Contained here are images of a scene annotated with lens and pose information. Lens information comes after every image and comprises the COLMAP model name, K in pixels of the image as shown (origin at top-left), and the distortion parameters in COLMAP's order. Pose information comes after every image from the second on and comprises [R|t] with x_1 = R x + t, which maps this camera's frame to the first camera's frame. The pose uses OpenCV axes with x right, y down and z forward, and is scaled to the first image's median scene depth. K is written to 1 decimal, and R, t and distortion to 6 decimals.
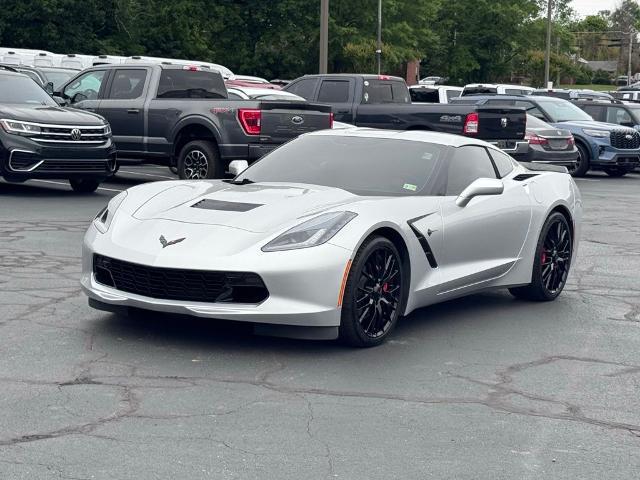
lens RADIAL K [[1379.8, 0, 316.7], [0, 1379.8, 241.9], [0, 0, 1]] dist [0.143059, 0.000000]
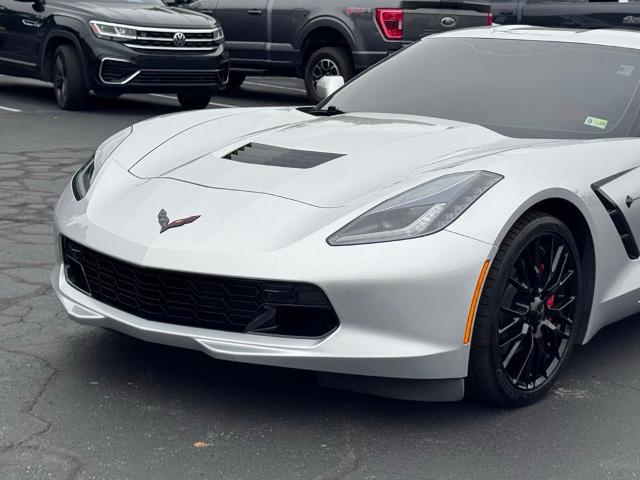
lens RADIAL K [[1379.8, 0, 319.9], [0, 1379.8, 236.6], [0, 0, 1]] dist [0.143059, 0.000000]
pose [[0.993166, 0.016593, -0.115528, 0.019113], [-0.009342, 0.997968, 0.063028, -0.027856], [0.116339, -0.061518, 0.991303, 0.390369]]
